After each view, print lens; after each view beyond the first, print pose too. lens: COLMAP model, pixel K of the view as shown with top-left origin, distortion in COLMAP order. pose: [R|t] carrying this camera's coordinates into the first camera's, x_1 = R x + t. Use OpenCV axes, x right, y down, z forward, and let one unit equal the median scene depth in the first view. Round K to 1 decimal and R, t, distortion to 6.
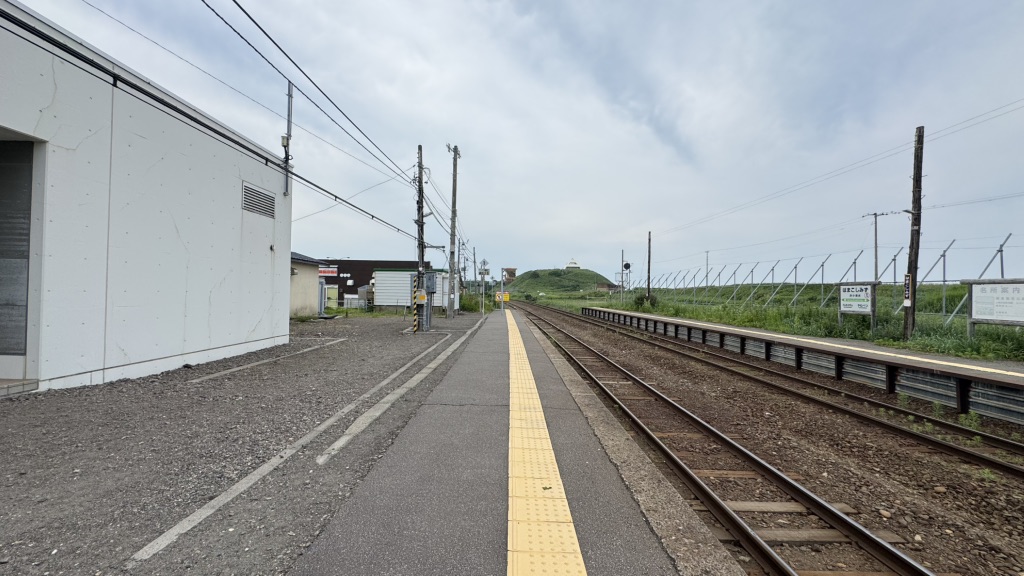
lens RADIAL K [[406.5, 0, 511.8], [0, 406.5, 289.7], [0, 0, 1]] dist [-0.004793, 0.001274]
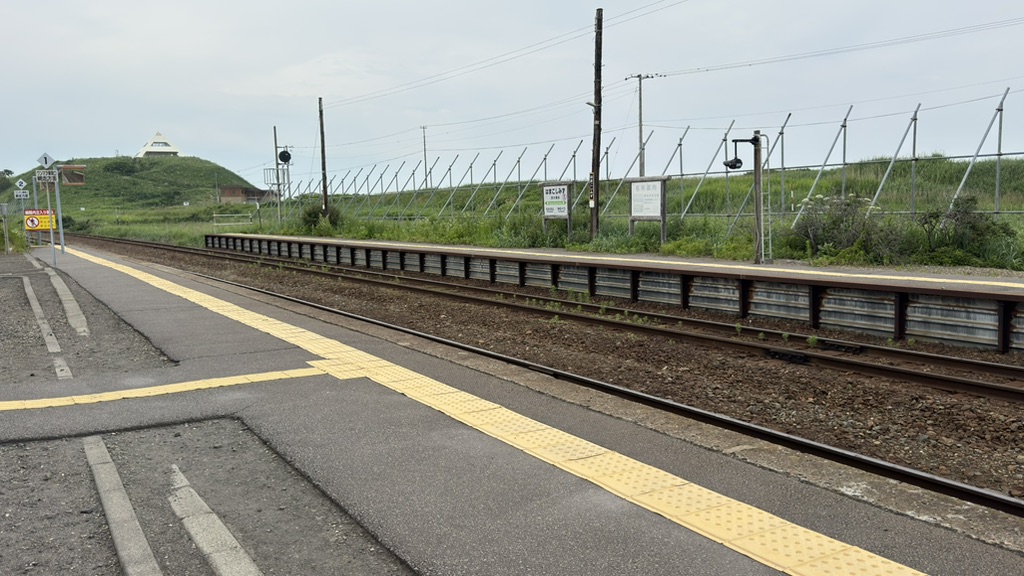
lens RADIAL K [[832.4, 0, 517.6], [0, 832.4, 295.6], [0, 0, 1]] dist [0.109591, -0.161716]
pose [[0.853863, -0.092579, 0.512198, -0.099693], [0.033491, 0.991788, 0.123432, -0.000184], [-0.519419, -0.088240, 0.849952, -0.311229]]
